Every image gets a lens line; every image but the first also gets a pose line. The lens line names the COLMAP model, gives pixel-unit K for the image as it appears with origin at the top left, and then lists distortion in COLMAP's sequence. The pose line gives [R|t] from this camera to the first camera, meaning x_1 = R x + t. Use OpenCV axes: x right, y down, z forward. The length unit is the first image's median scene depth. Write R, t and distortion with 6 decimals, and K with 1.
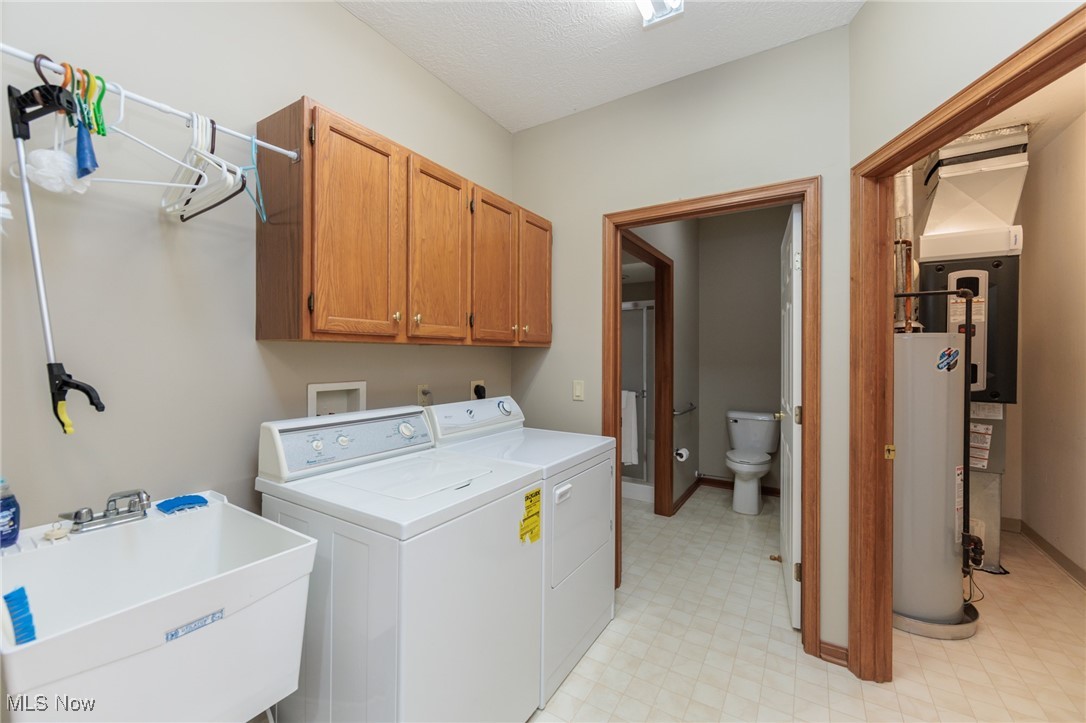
lens RADIAL K [[424.3, 0, 544.1], [0, 424.3, 356.3], [0, 0, 1]] dist [-0.004080, 0.000209]
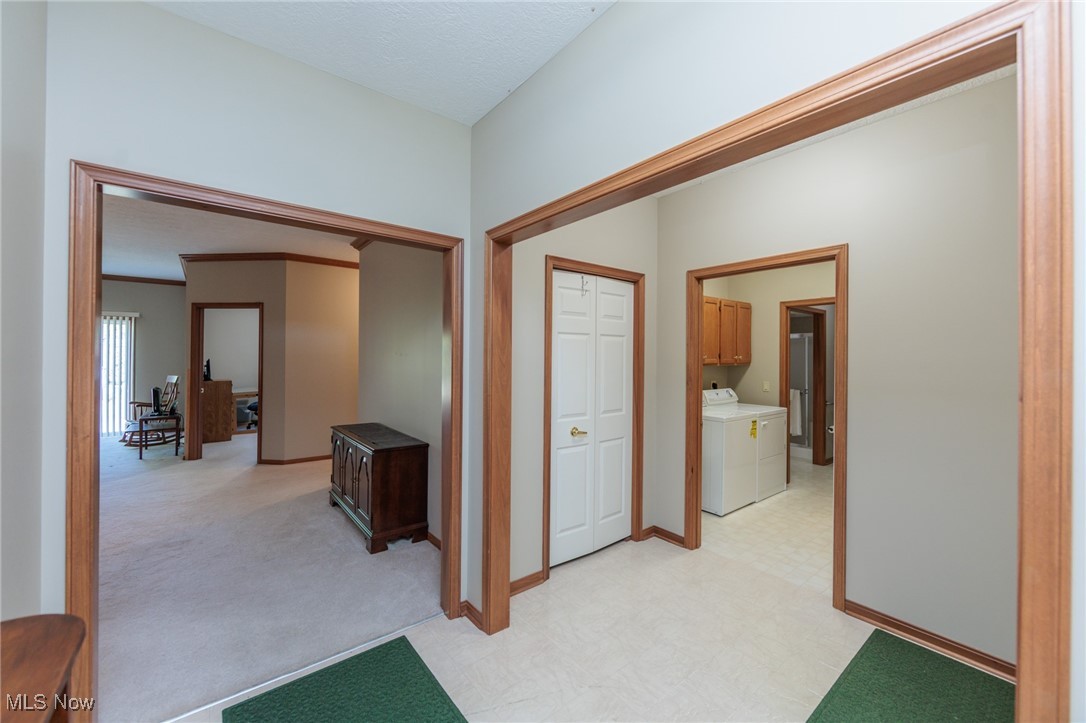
lens RADIAL K [[424.3, 0, 544.1], [0, 424.3, 356.3], [0, 0, 1]] dist [-0.004080, 0.000209]
pose [[0.941109, 0.001293, -0.338102, -0.241726], [-0.001946, 0.999997, -0.001593, -0.061130], [0.338099, 0.002157, 0.941108, -1.318138]]
